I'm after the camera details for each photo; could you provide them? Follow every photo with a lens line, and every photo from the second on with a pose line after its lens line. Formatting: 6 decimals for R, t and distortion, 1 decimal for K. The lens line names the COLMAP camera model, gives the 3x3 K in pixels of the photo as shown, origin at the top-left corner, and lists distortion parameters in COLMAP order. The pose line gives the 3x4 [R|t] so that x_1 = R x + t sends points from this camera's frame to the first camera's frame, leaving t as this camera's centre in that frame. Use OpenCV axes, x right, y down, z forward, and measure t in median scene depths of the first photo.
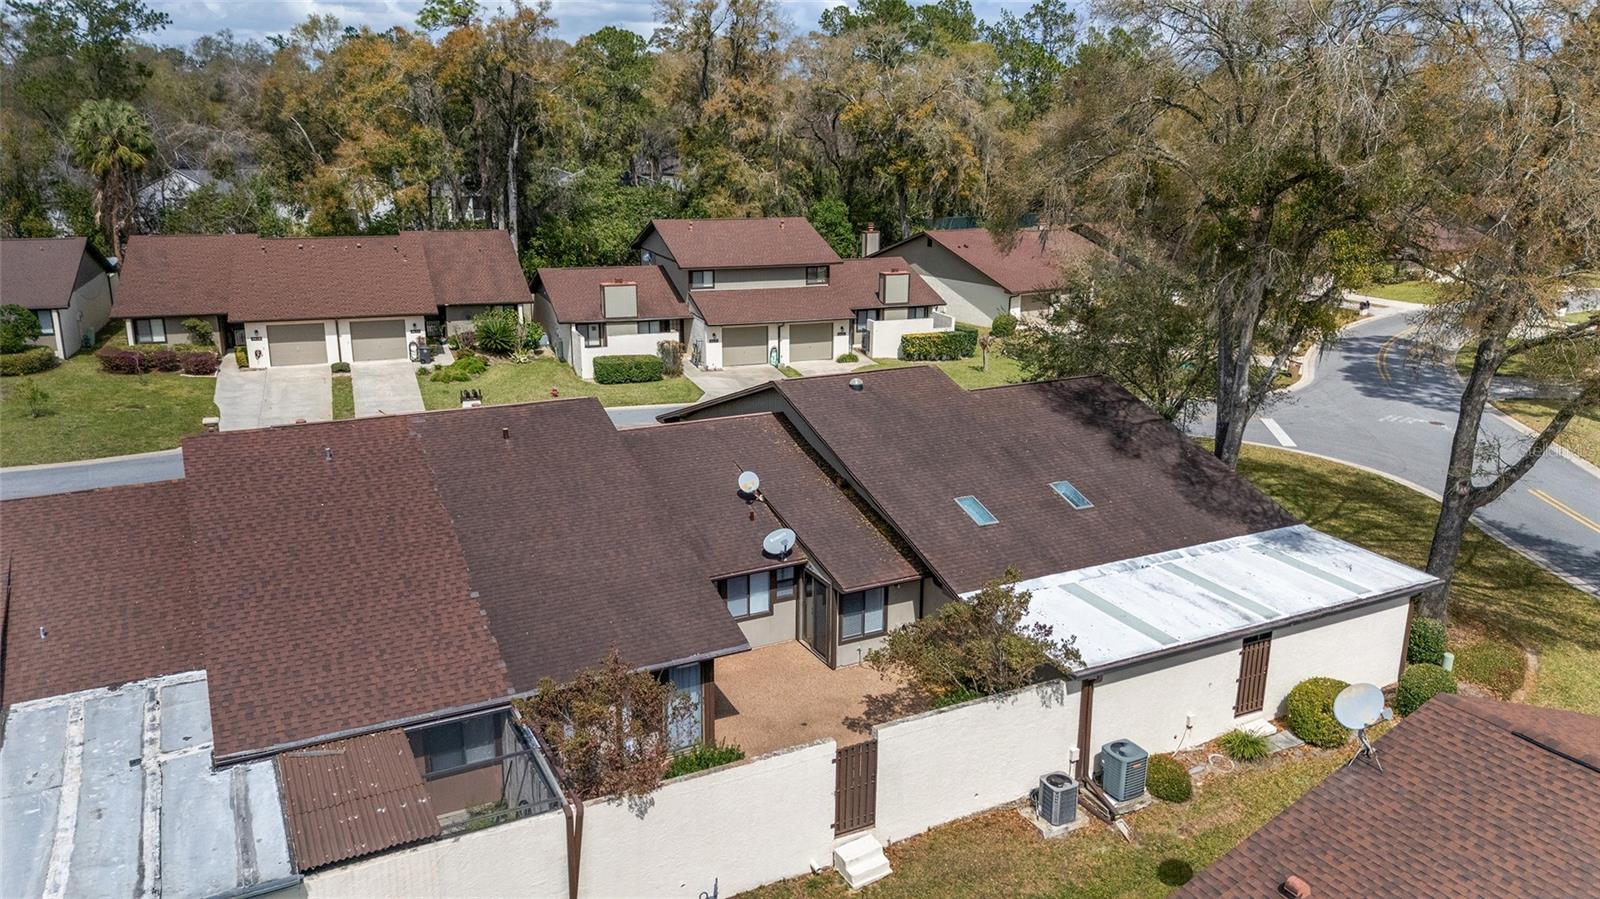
lens RADIAL K [[1171.2, 0, 803.3], [0, 1171.2, 456.4], [0, 0, 1]] dist [0.077532, -0.089776]
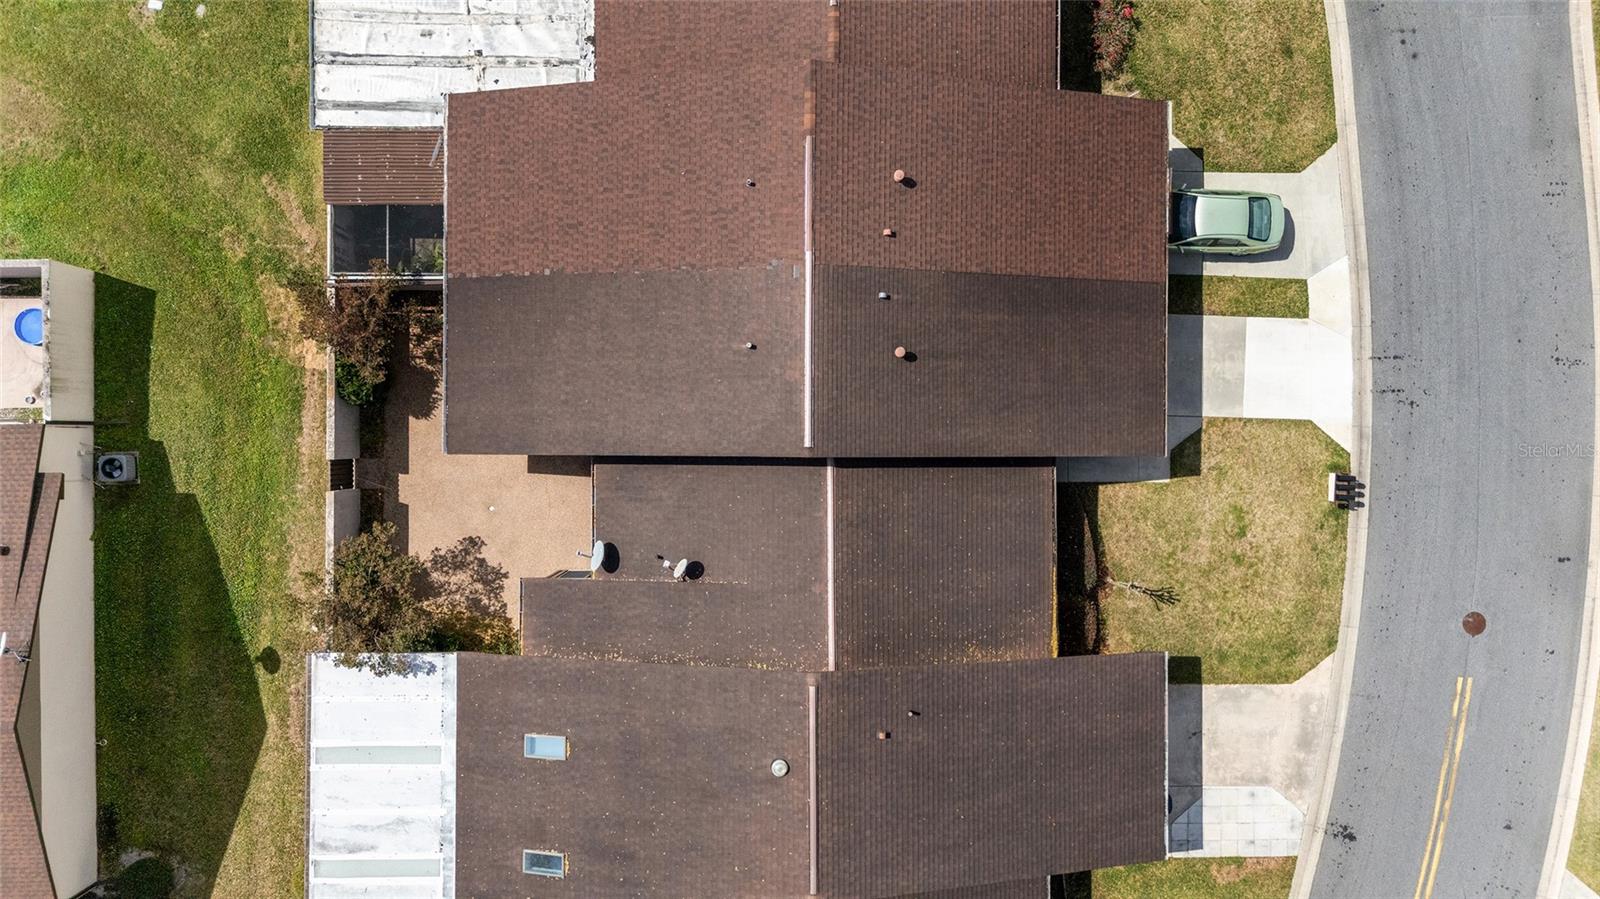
lens RADIAL K [[1171.2, 0, 803.3], [0, 1171.2, 456.4], [0, 0, 1]] dist [0.077532, -0.089776]
pose [[-0.467881, 0.883632, -0.016805, -0.172341], [-0.254400, -0.116446, 0.960063, -1.000414], [0.846385, 0.453470, 0.279279, 0.796497]]
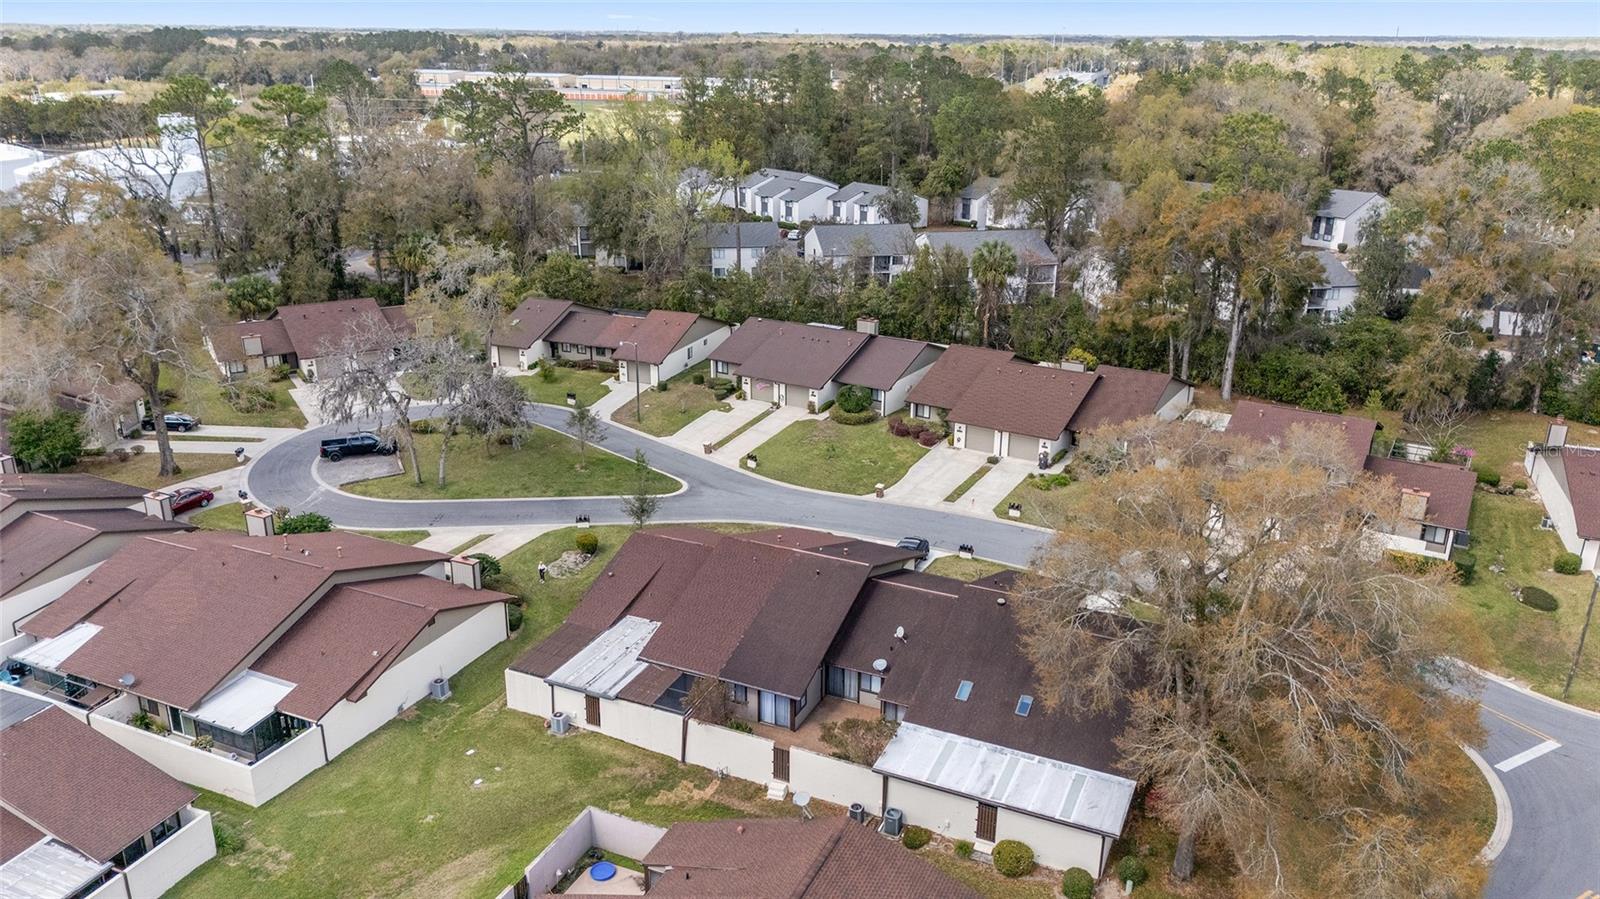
lens RADIAL K [[1171.2, 0, 803.3], [0, 1171.2, 456.4], [0, 0, 1]] dist [0.077532, -0.089776]
pose [[0.605430, 0.268366, -0.749289, 1.380009], [-0.215137, 0.961573, 0.170566, -0.621118], [0.766270, 0.057934, 0.639901, -0.503722]]
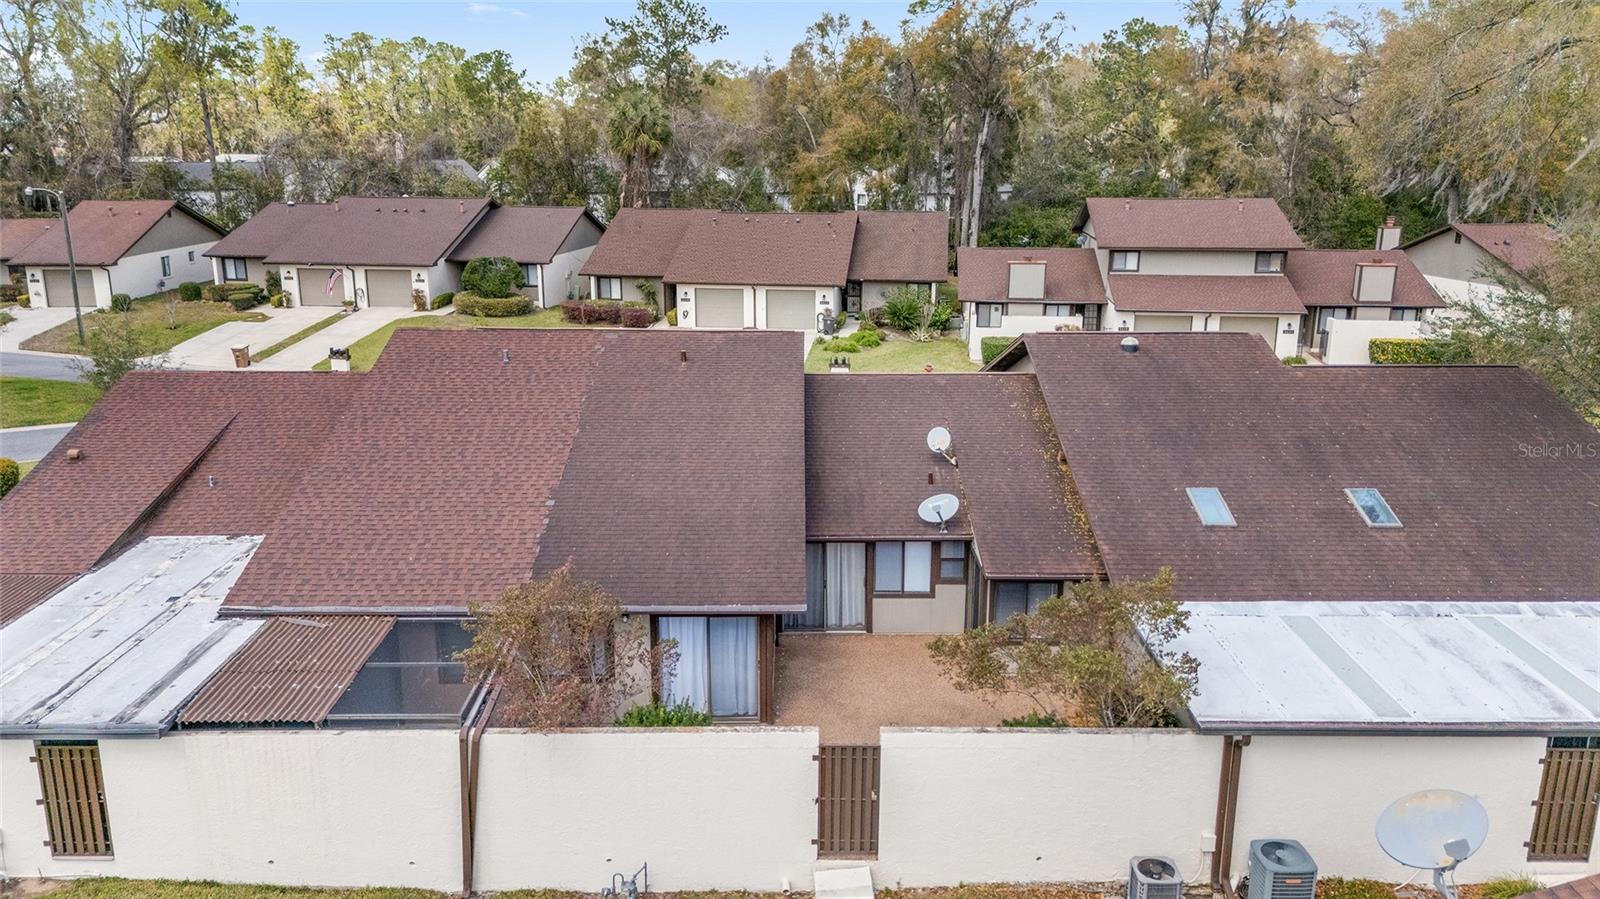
lens RADIAL K [[1171.2, 0, 803.3], [0, 1171.2, 456.4], [0, 0, 1]] dist [0.077532, -0.089776]
pose [[0.888789, 0.111889, -0.444449, 0.251365], [-0.120493, 0.992674, 0.008947, 0.039901], [0.442194, 0.045601, 0.895759, 0.211479]]
